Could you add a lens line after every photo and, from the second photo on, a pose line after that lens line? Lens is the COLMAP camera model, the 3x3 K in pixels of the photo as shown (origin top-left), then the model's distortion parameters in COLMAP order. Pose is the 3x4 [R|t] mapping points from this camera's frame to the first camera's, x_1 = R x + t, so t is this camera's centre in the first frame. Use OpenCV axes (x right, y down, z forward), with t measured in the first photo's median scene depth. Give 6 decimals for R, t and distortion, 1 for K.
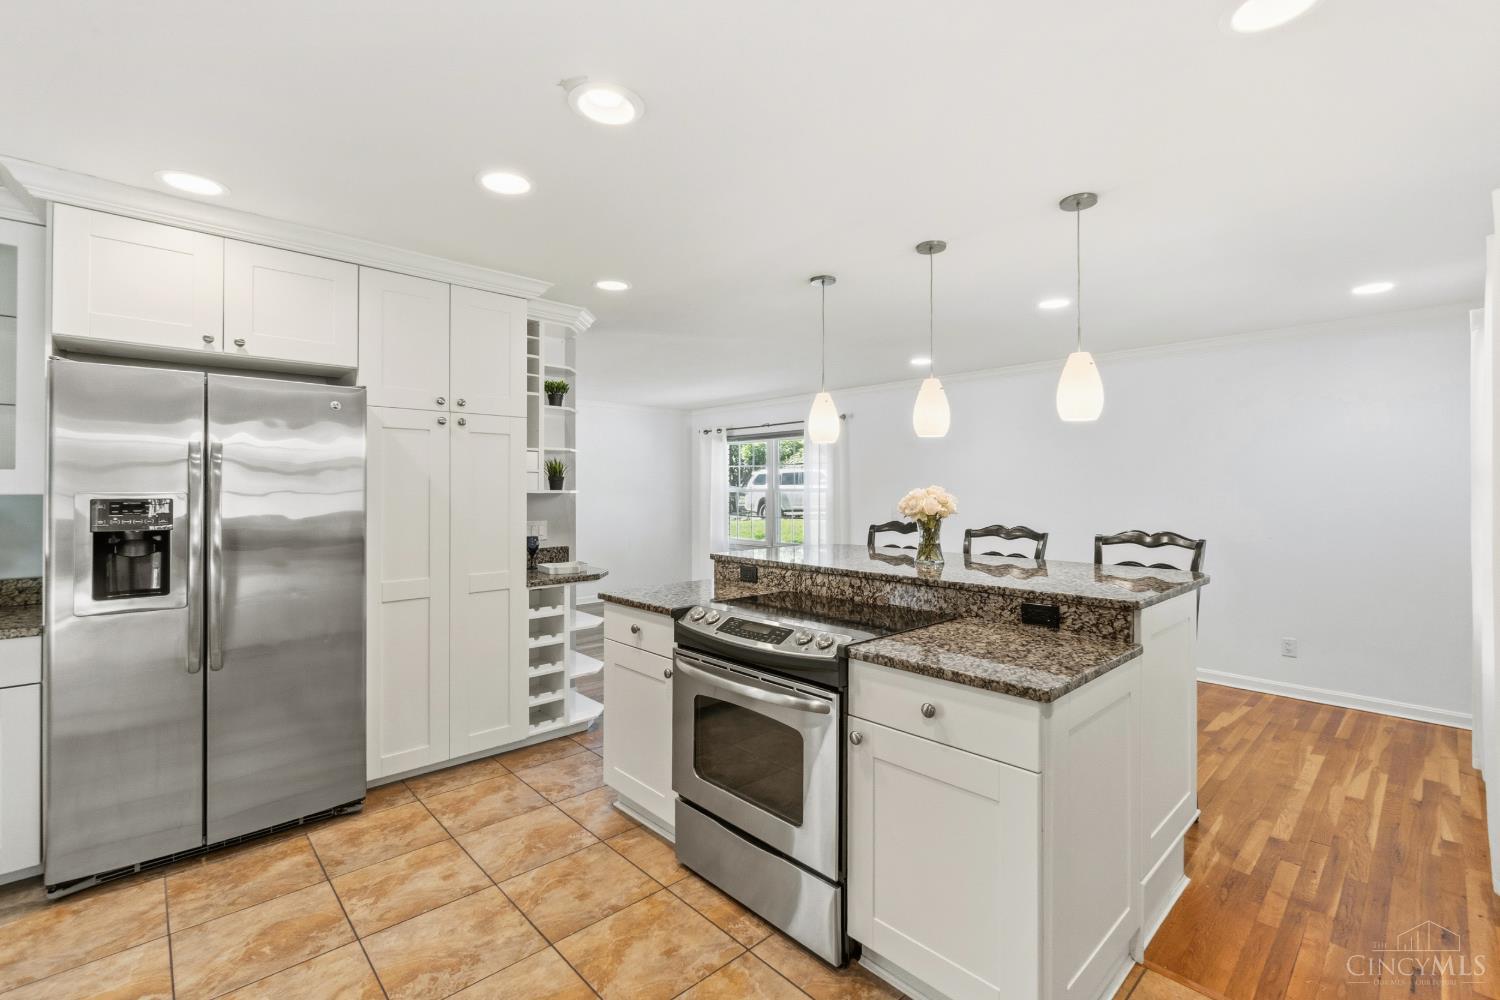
lens RADIAL K [[647.2, 0, 740.1], [0, 647.2, 489.4], [0, 0, 1]] dist [-0.001126, -0.002011]
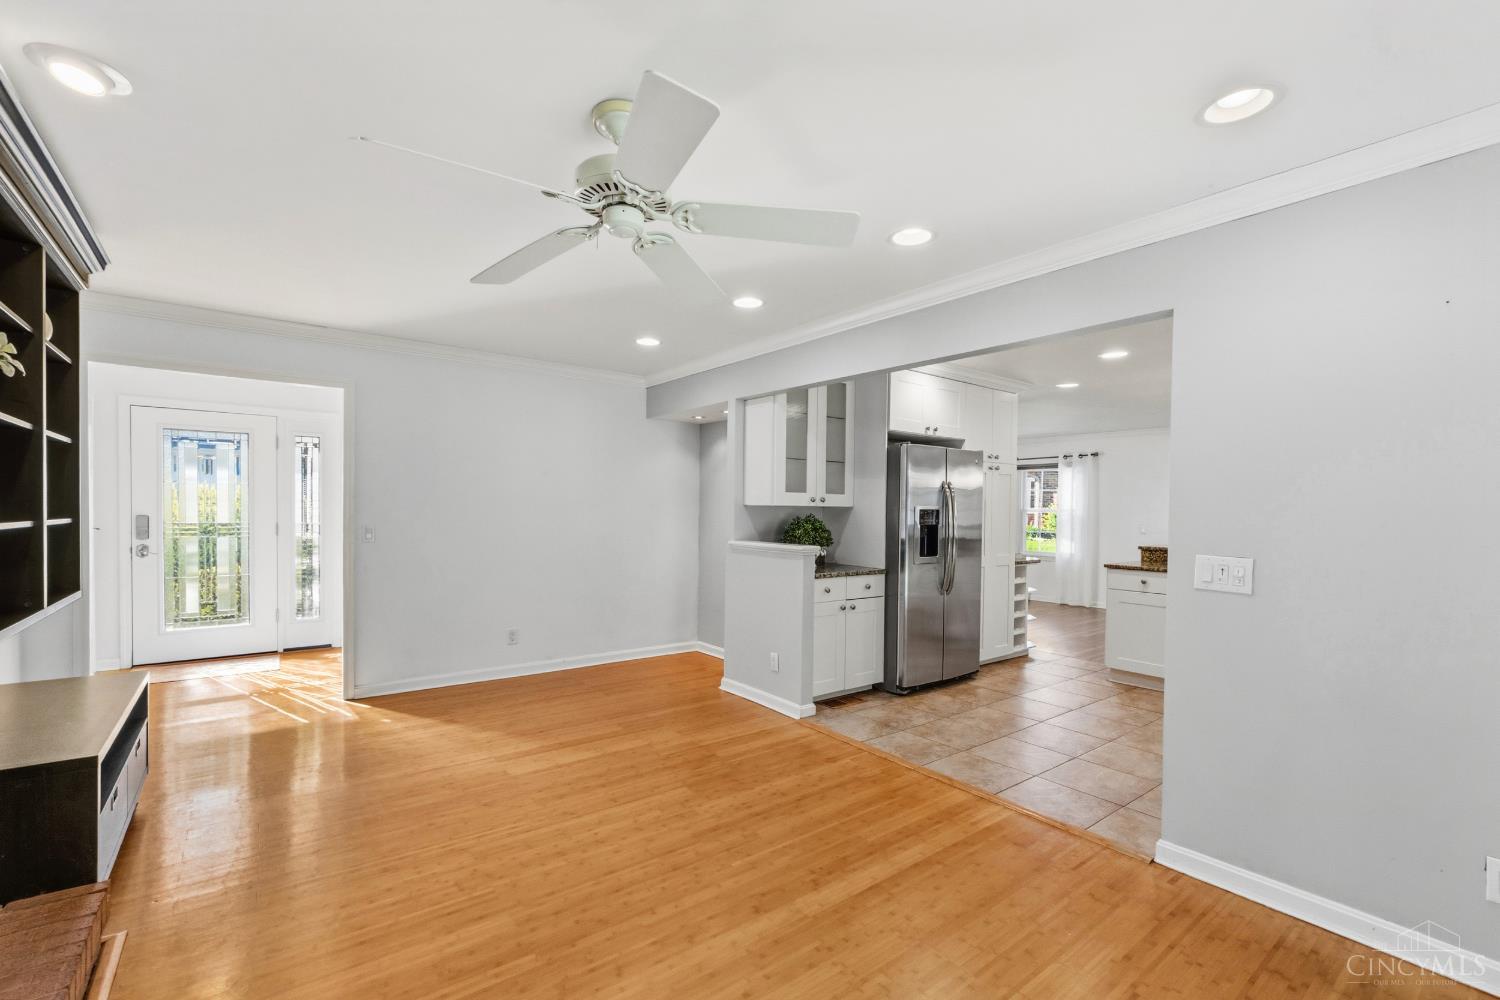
lens RADIAL K [[647.2, 0, 743.1], [0, 647.2, 526.9], [0, 0, 1]] dist [-0.001126, -0.002011]
pose [[0.994995, 0.013626, -0.098988, -1.191532], [-0.010435, 0.999411, 0.032681, 0.007949], [0.099376, -0.031485, 0.994552, -1.020995]]
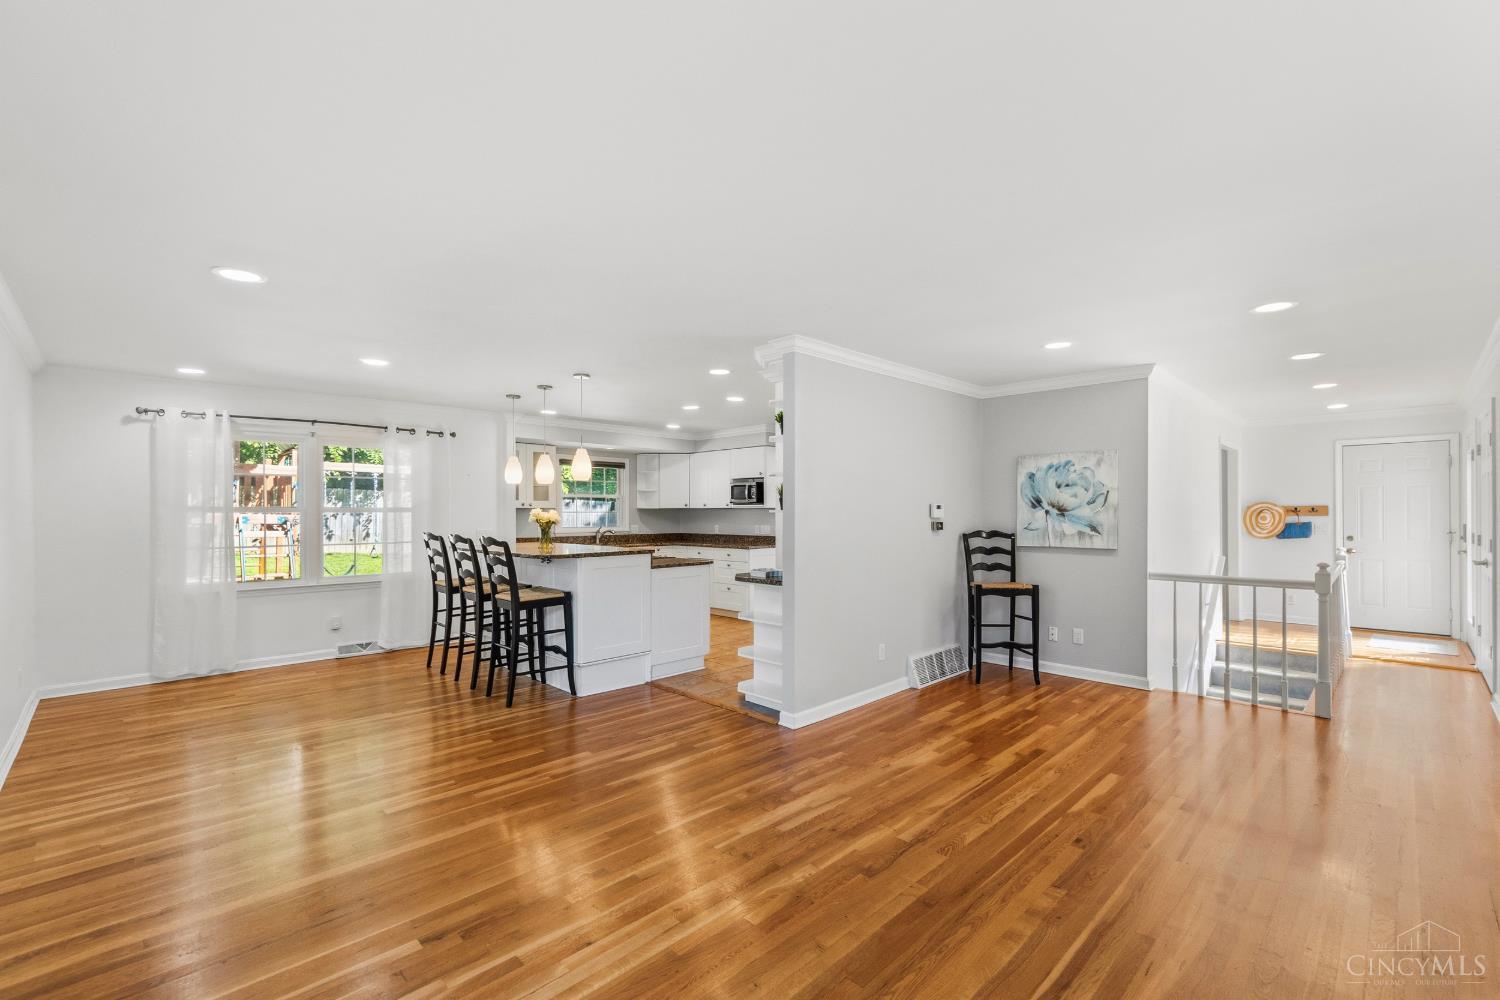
lens RADIAL K [[647.2, 0, 738.0], [0, 647.2, 504.2], [0, 0, 1]] dist [-0.001126, -0.002011]
pose [[-0.999874, 0.001078, -0.015809, -0.303327], [0.001366, 0.999834, -0.018195, 0.020997], [0.015787, -0.018214, -0.999709, 3.405350]]
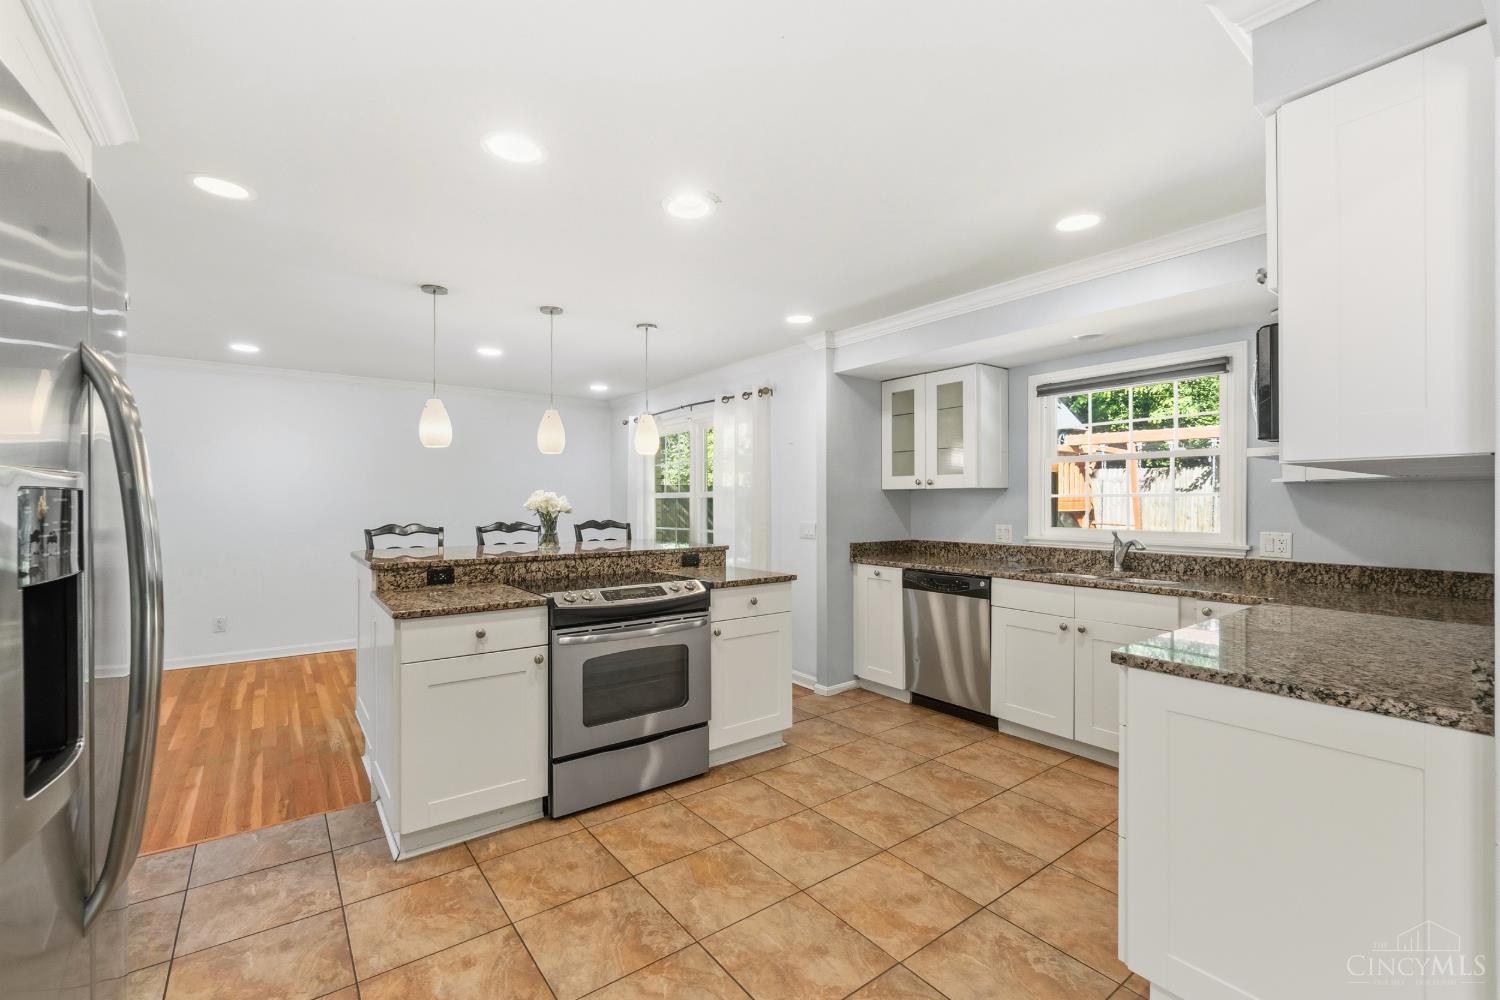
lens RADIAL K [[647.2, 0, 744.9], [0, 647.2, 499.9], [0, 0, 1]] dist [-0.001126, -0.002011]
pose [[0.110337, 0.001353, 0.993893, -1.119279], [-0.005718, 0.999983, -0.000726, 0.015957], [-0.993878, -0.005603, 0.110343, 0.523405]]
